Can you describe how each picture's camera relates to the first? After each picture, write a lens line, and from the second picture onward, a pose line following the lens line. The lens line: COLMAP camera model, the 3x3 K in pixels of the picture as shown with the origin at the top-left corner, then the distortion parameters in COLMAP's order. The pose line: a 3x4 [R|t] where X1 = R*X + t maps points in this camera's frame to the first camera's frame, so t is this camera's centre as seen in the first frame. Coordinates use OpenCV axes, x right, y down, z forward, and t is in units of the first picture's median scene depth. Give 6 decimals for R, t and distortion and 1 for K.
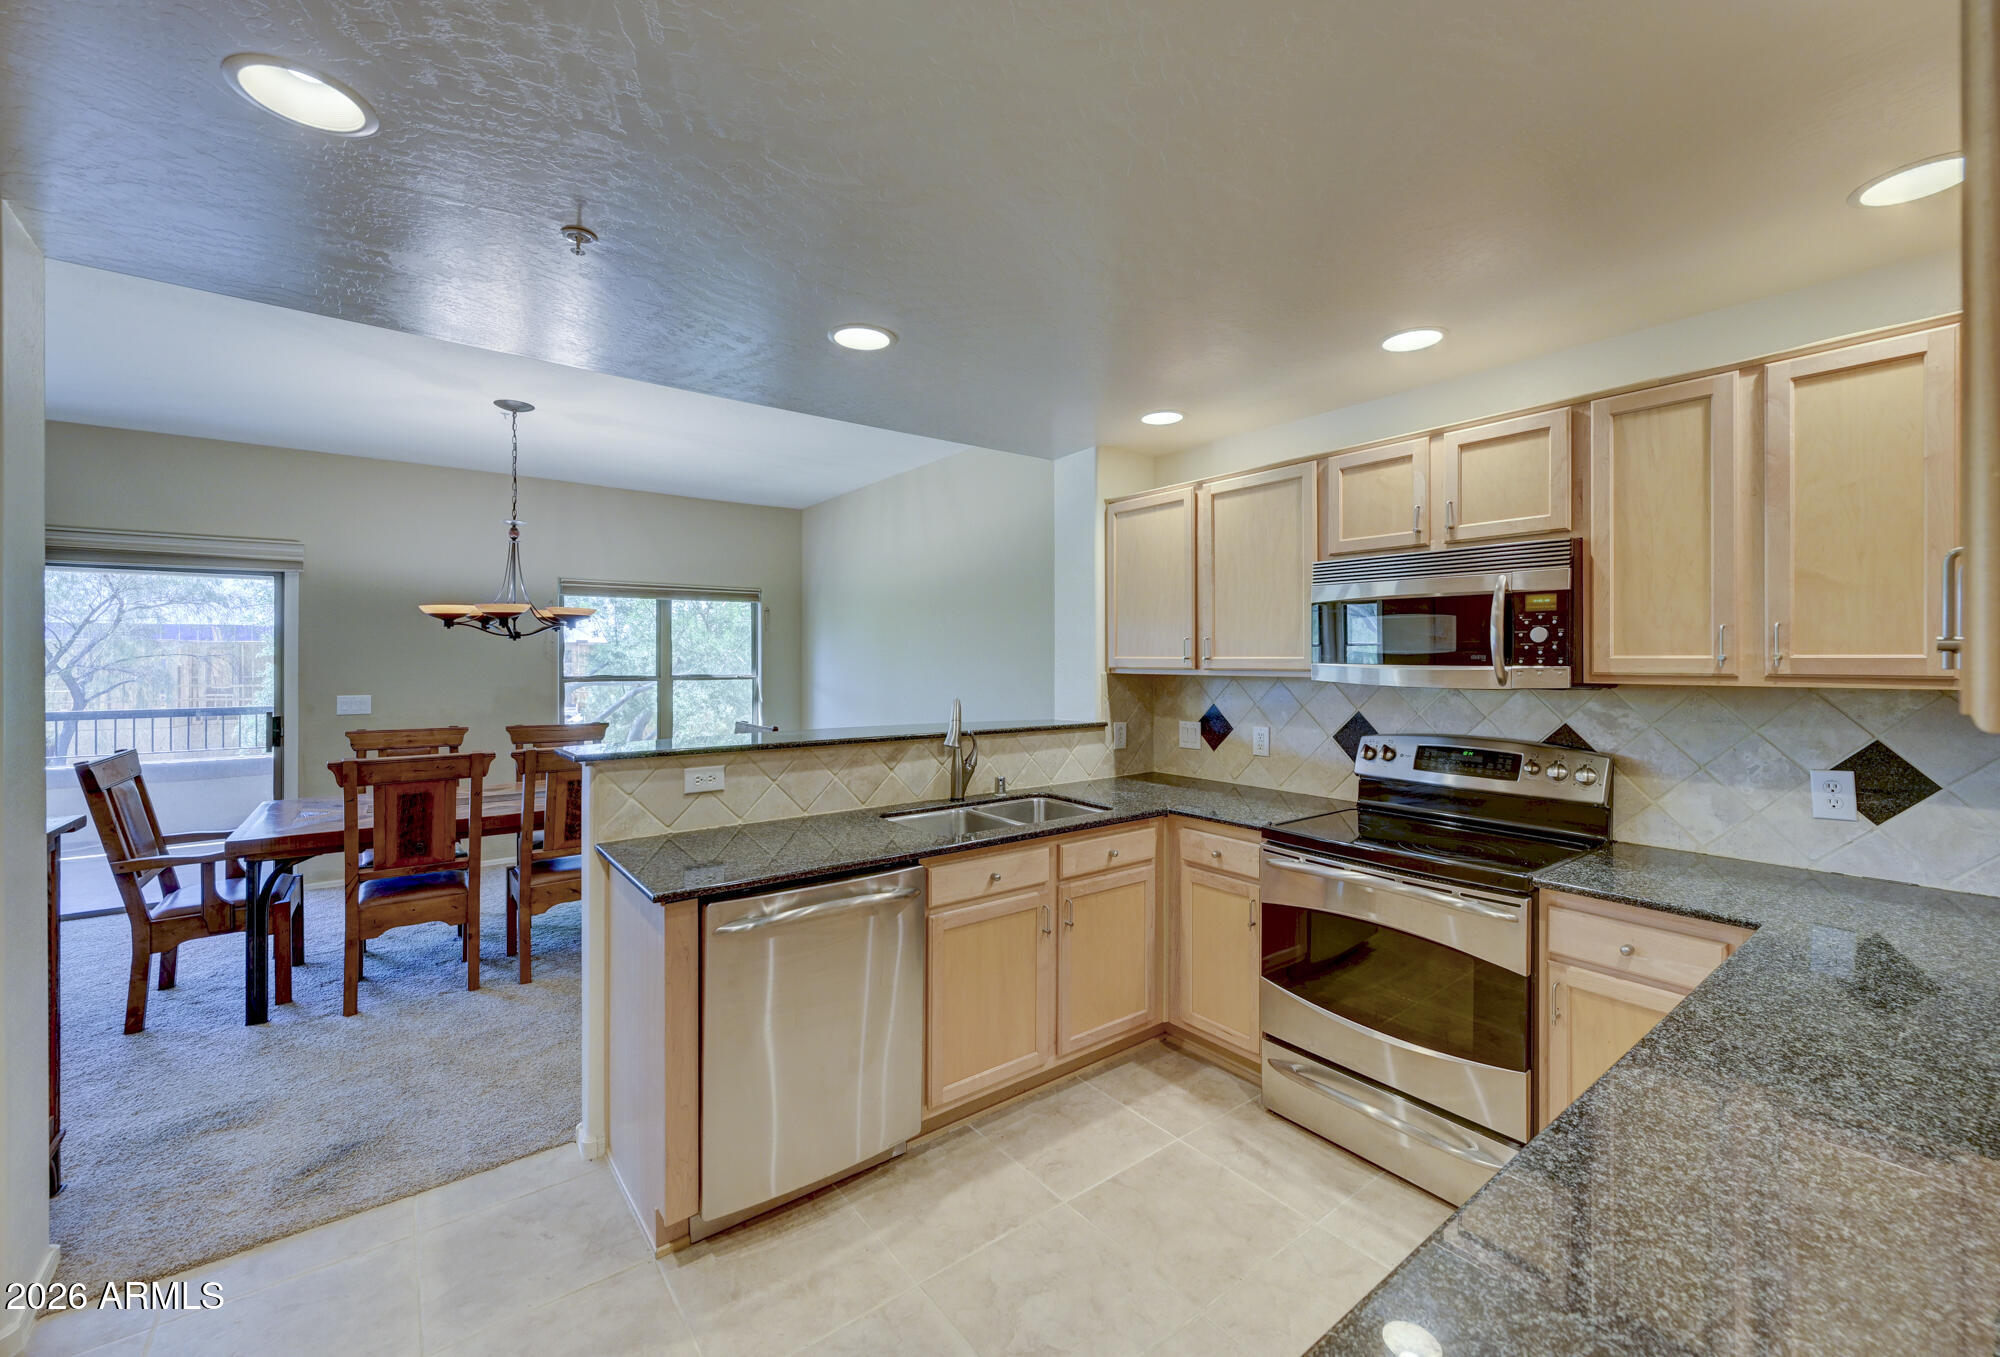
lens RADIAL K [[834.7, 0, 991.5], [0, 834.7, 651.0], [0, 0, 1]] dist [0.000795, 0.000068]
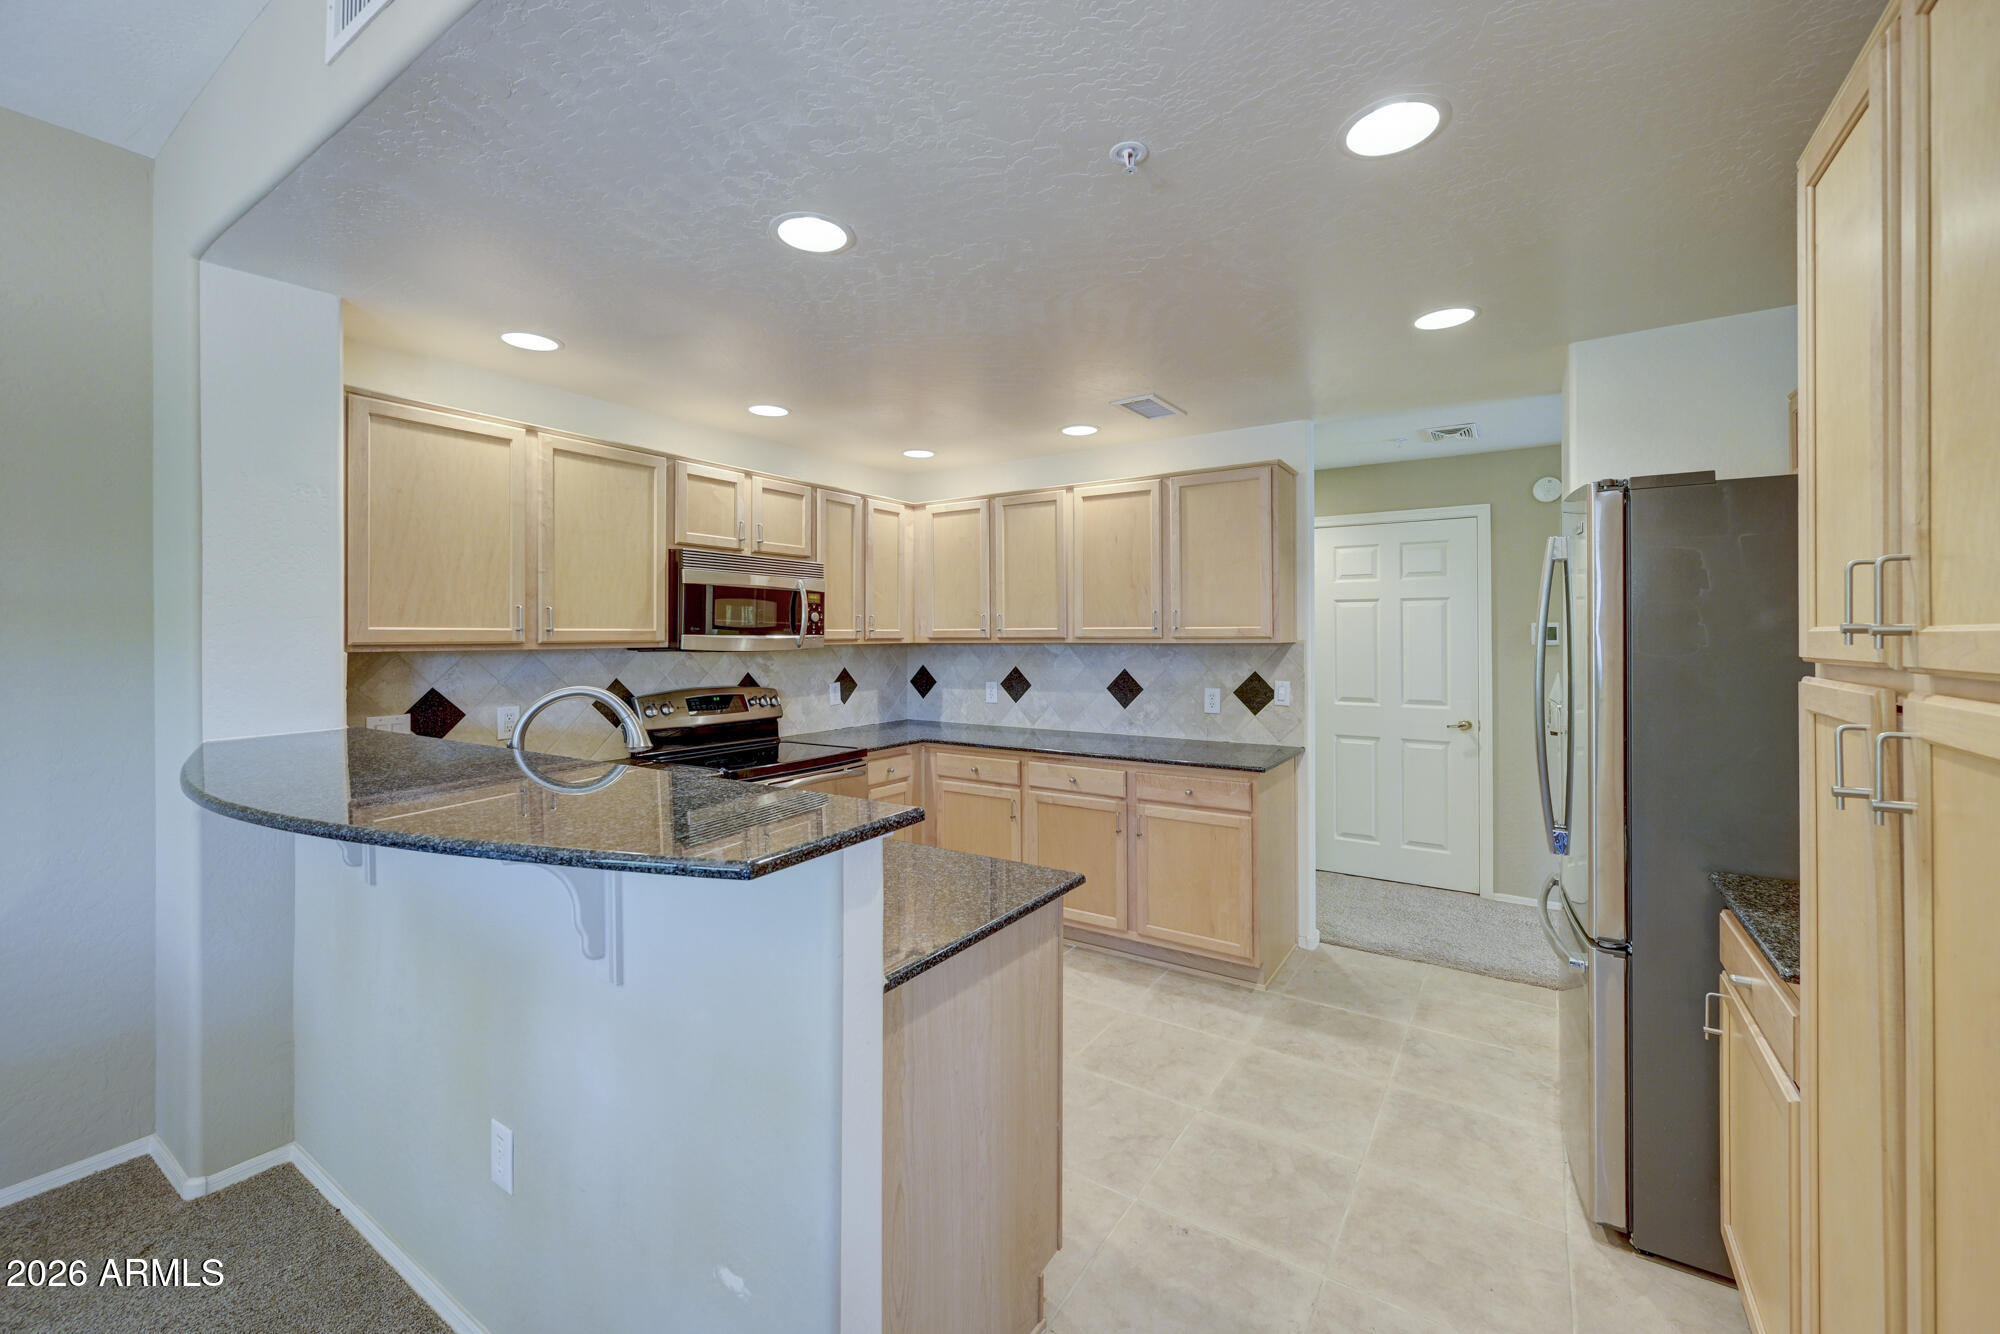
lens RADIAL K [[801.5, 0, 998.8], [0, 801.5, 637.5], [0, 0, 1]] dist [-0.000054, 0.000010]
pose [[-0.344204, 0.003490, 0.938888, -0.945027], [0.000925, 0.999994, -0.003378, 0.026868], [-0.938894, -0.000294, -0.344205, 1.117558]]
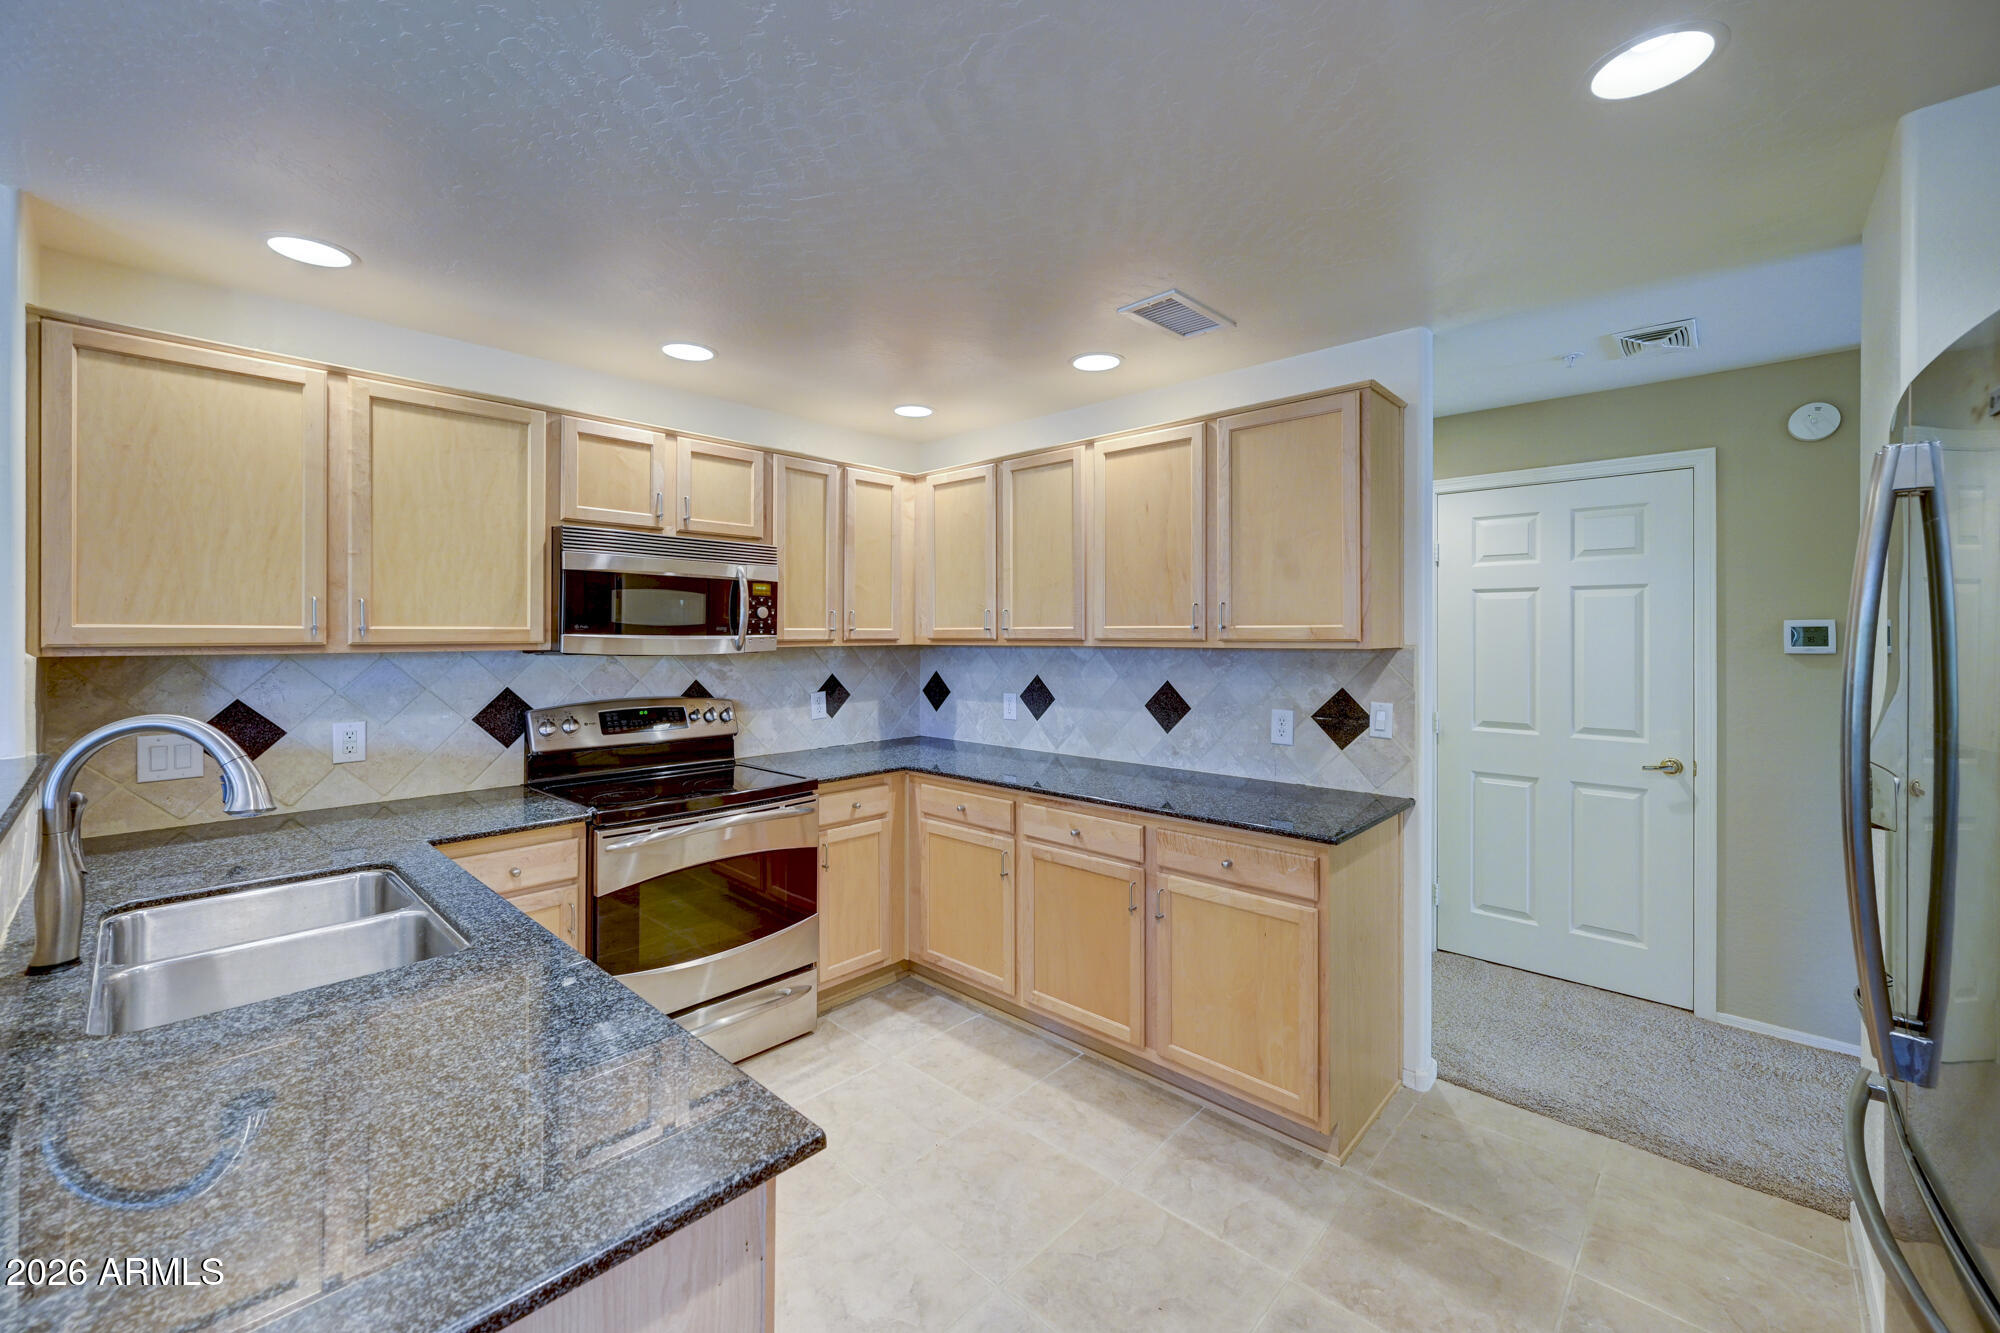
lens RADIAL K [[797.5, 0, 994.7], [0, 797.5, 640.4], [0, 0, 1]] dist [0.000173, -0.000156]
pose [[-0.182969, -0.002018, 0.983117, -0.657362], [-0.003028, 0.999994, 0.001489, 0.021928], [-0.983114, -0.002704, -0.182974, 0.796040]]
